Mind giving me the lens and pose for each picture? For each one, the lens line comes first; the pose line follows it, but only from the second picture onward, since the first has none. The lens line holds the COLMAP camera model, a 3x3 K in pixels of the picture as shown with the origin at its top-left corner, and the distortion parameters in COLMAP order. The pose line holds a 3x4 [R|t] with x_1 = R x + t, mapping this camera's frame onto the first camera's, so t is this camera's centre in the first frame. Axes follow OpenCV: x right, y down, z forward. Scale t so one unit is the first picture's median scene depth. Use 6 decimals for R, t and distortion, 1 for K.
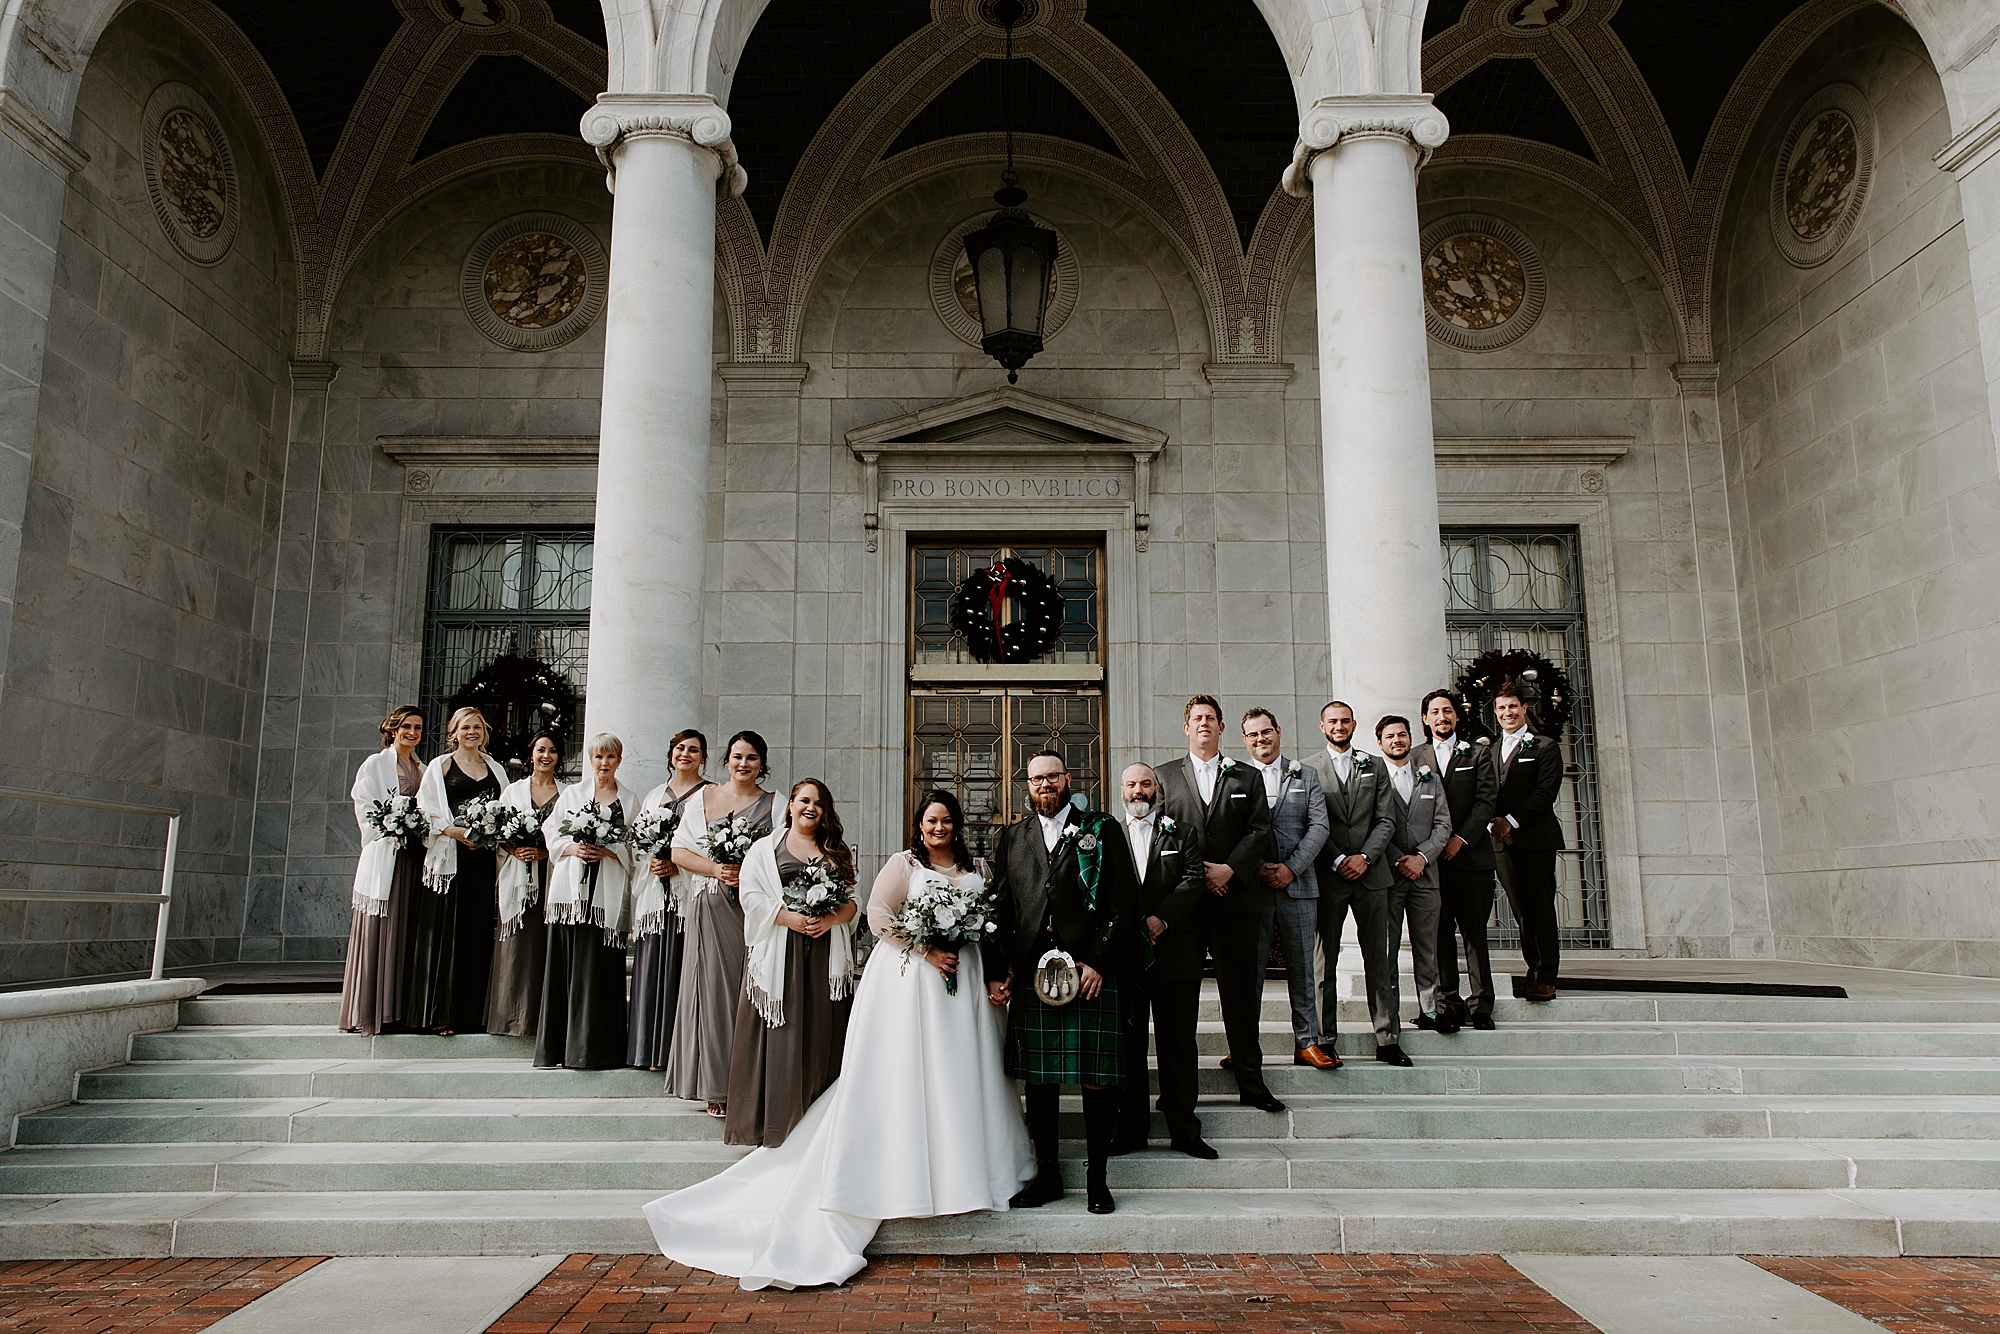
lens RADIAL K [[1352.2, 0, 1000.0], [0, 1352.2, 667.0], [0, 0, 1]] dist [0.012700, -0.006204]
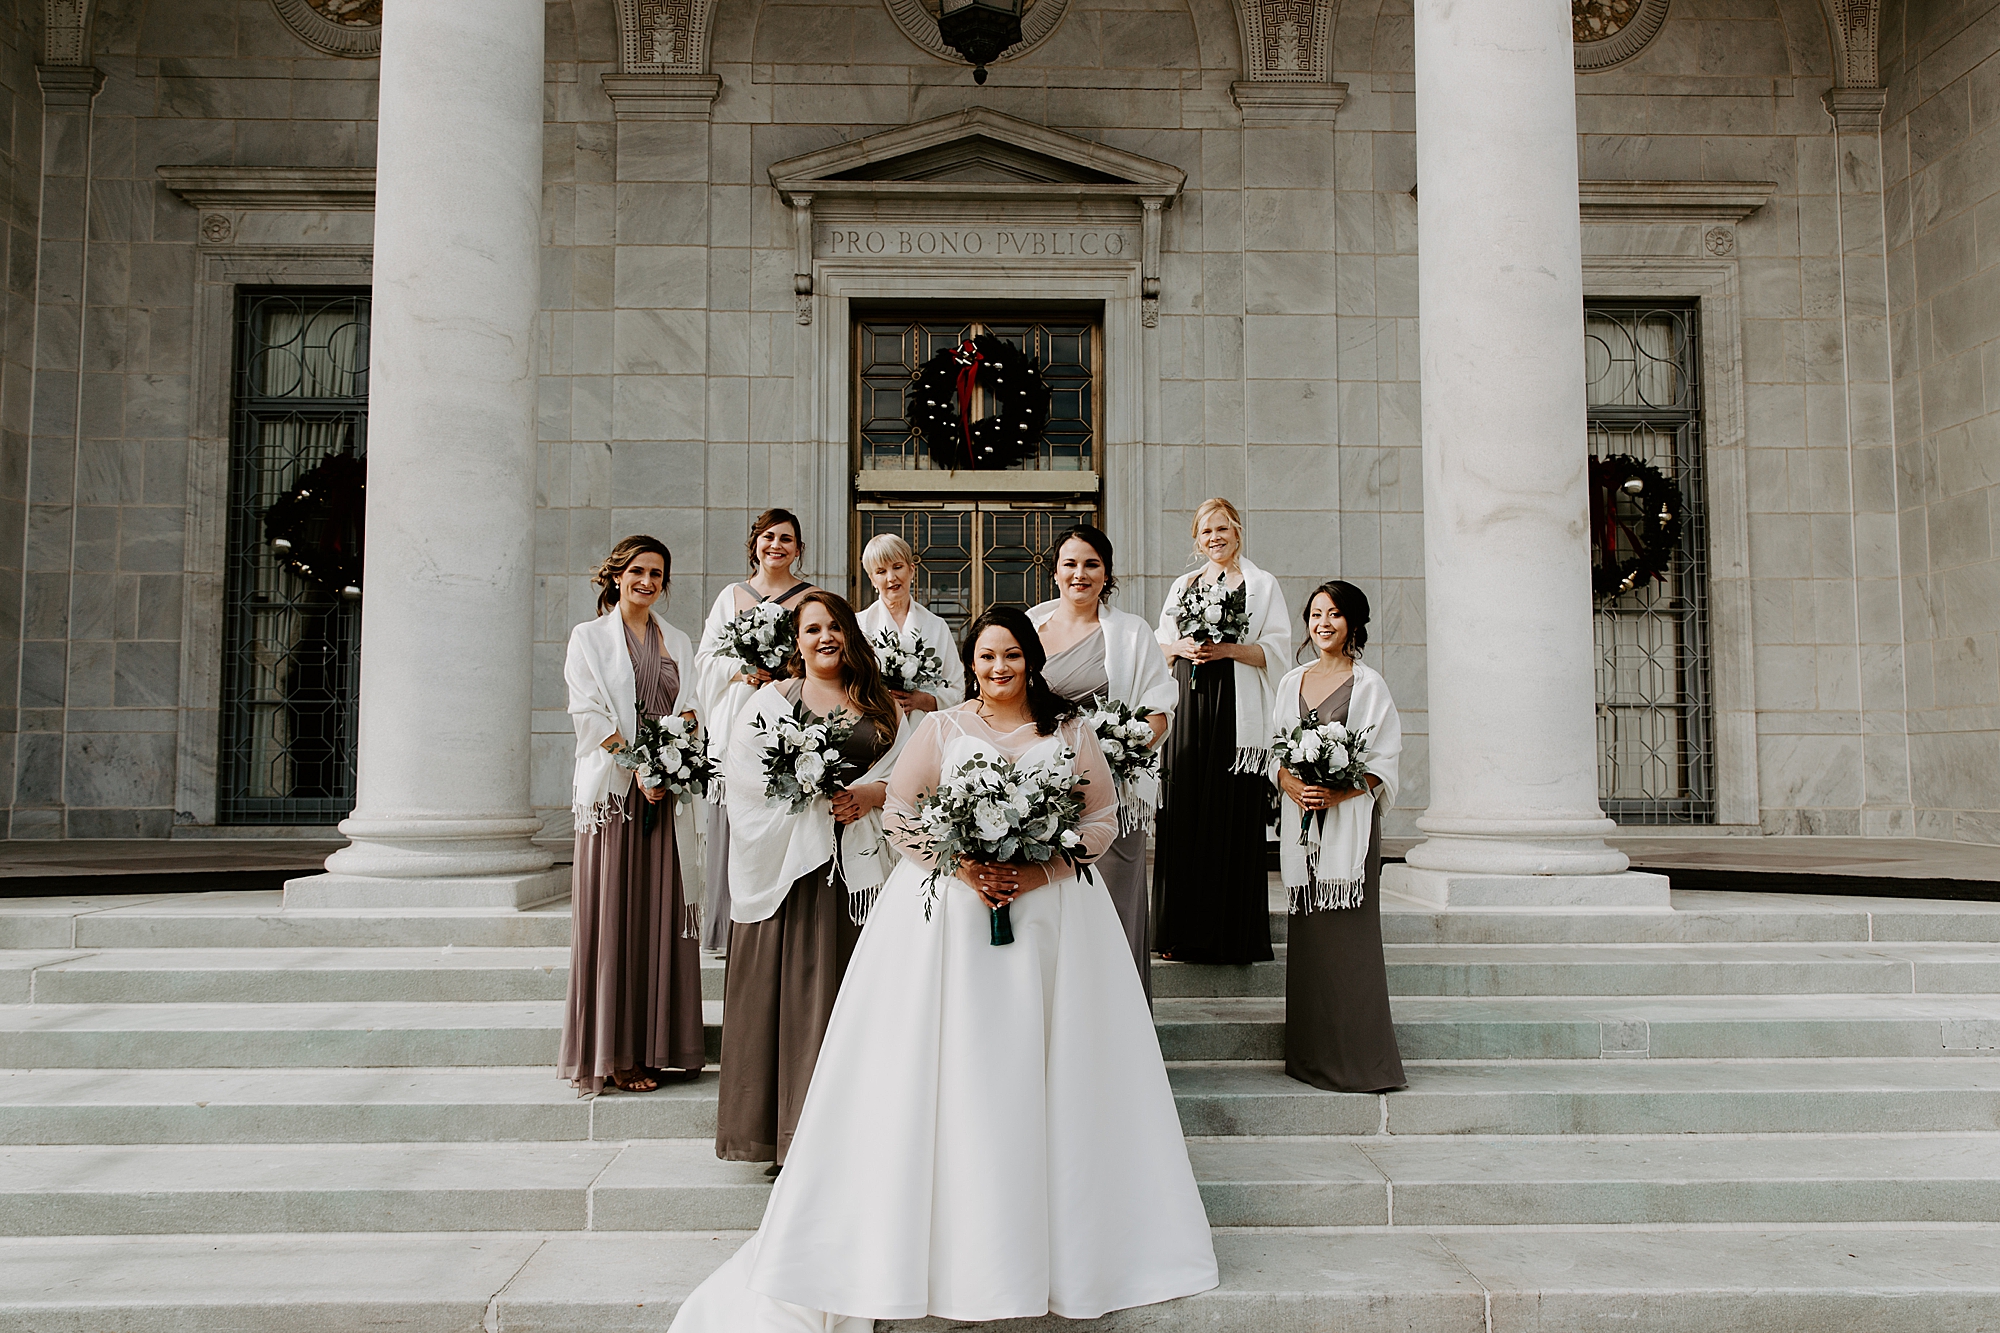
lens RADIAL K [[1389.7, 0, 1012.1], [0, 1389.7, 664.5], [0, 0, 1]] dist [-0.001869, 0.003748]
pose [[0.999810, 0.002422, 0.019361, 0.009797], [-0.004479, 0.994259, 0.106906, 0.023665], [-0.018990, -0.106972, 0.994081, 0.178211]]
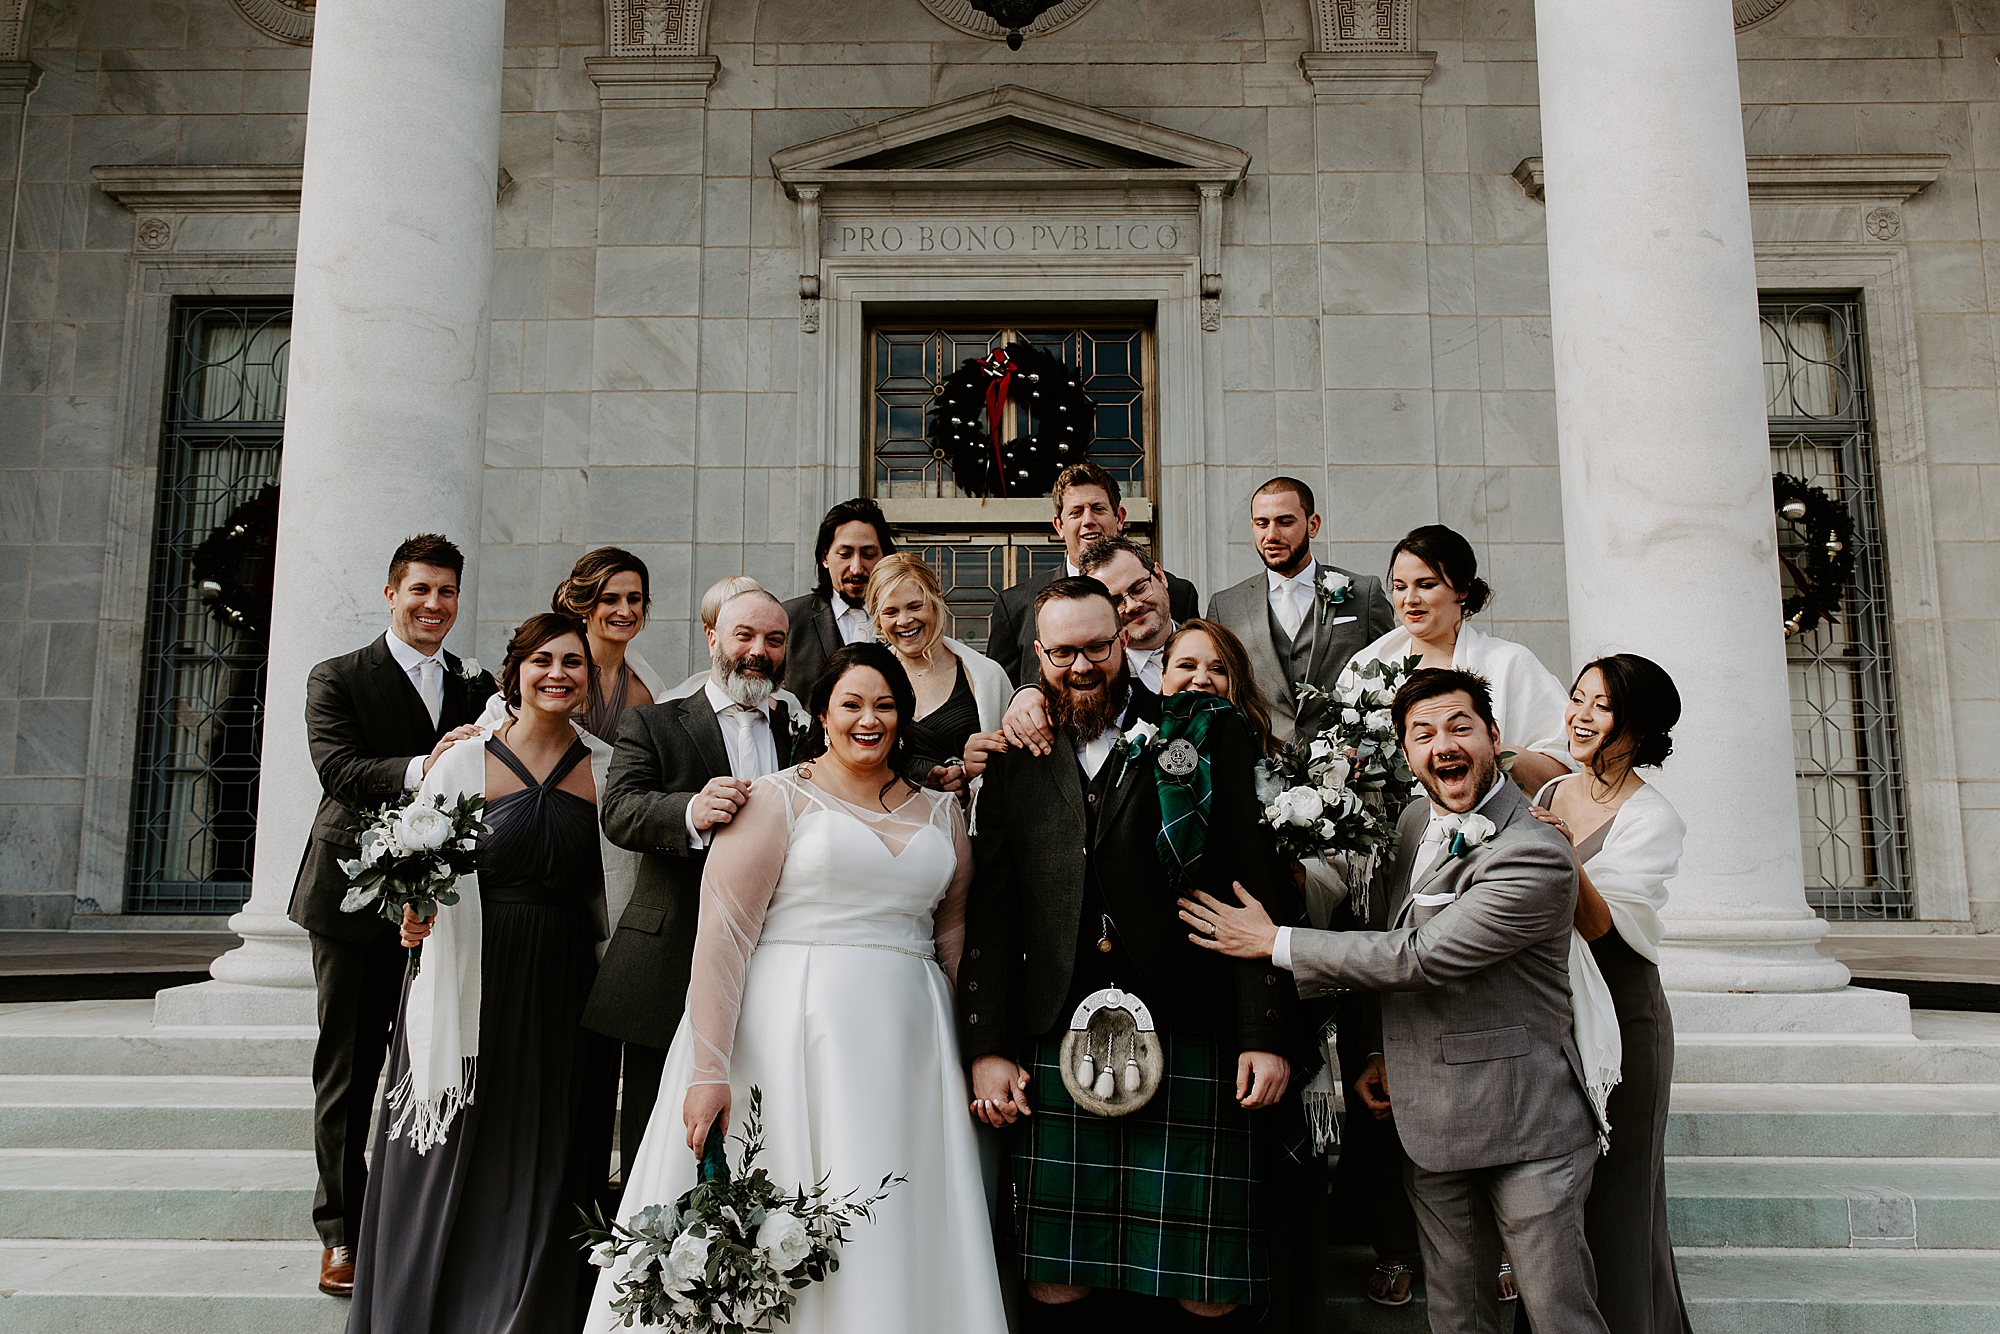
lens RADIAL K [[1537.7, 0, 981.0], [0, 1537.7, 602.7], [0, 0, 1]] dist [-0.003914, 0.004446]
pose [[0.999728, -0.000572, -0.023310, 0.008354], [0.001153, 0.999689, 0.024927, 0.031057], [0.023288, -0.024947, 0.999417, 0.227190]]
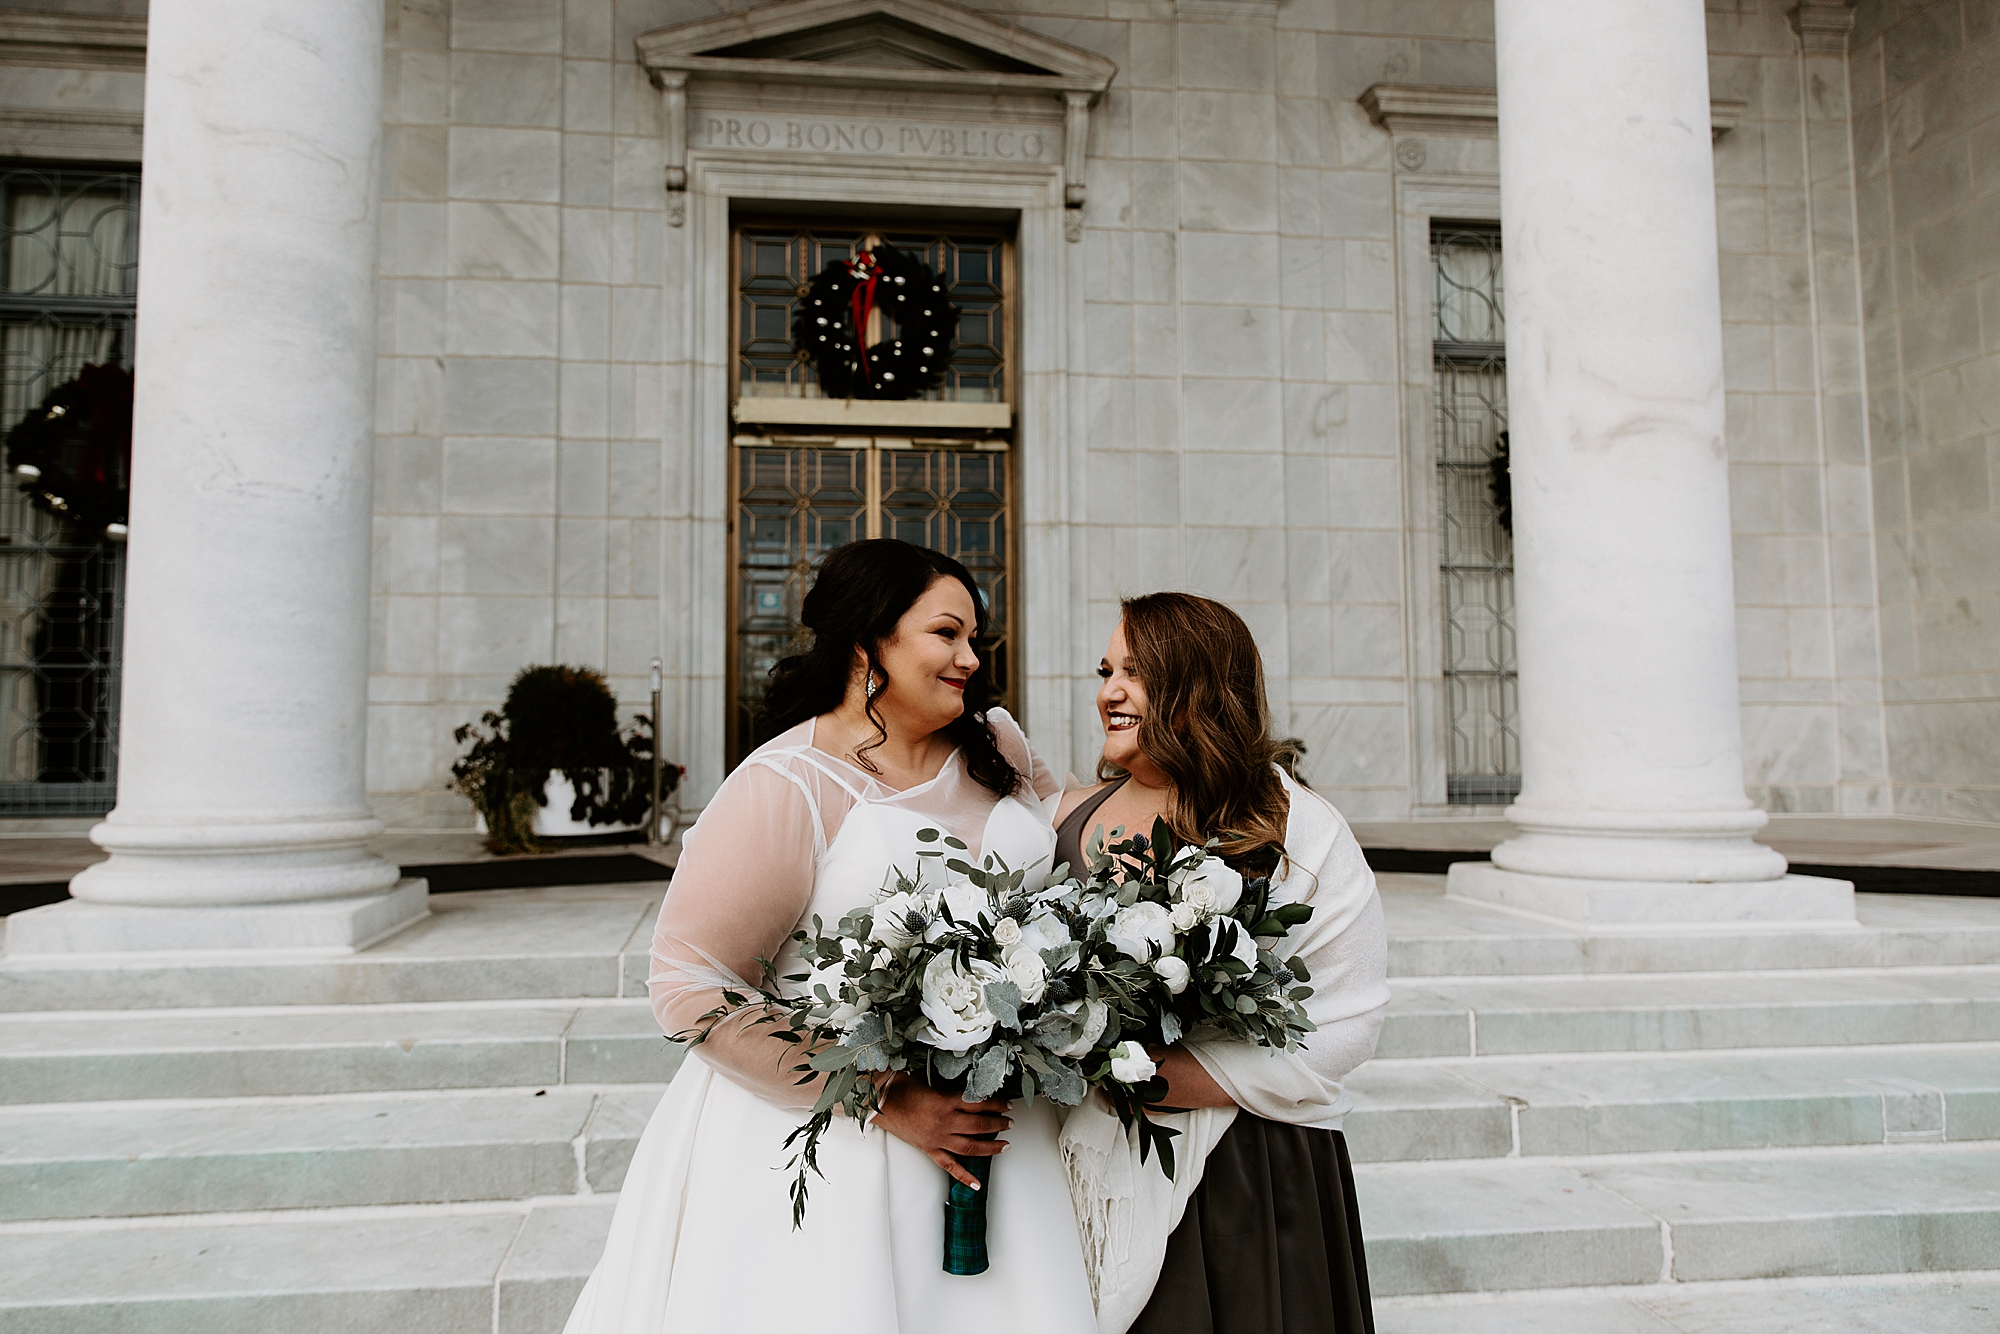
lens RADIAL K [[1359.6, 0, 923.3], [0, 1359.6, 626.0], [0, 0, 1]] dist [0.005751, 0.000142]
pose [[0.994222, 0.006731, 0.107130, -0.043996], [-0.017308, 0.995025, 0.098110, 0.043428], [-0.105936, -0.099397, 0.989393, 0.300644]]
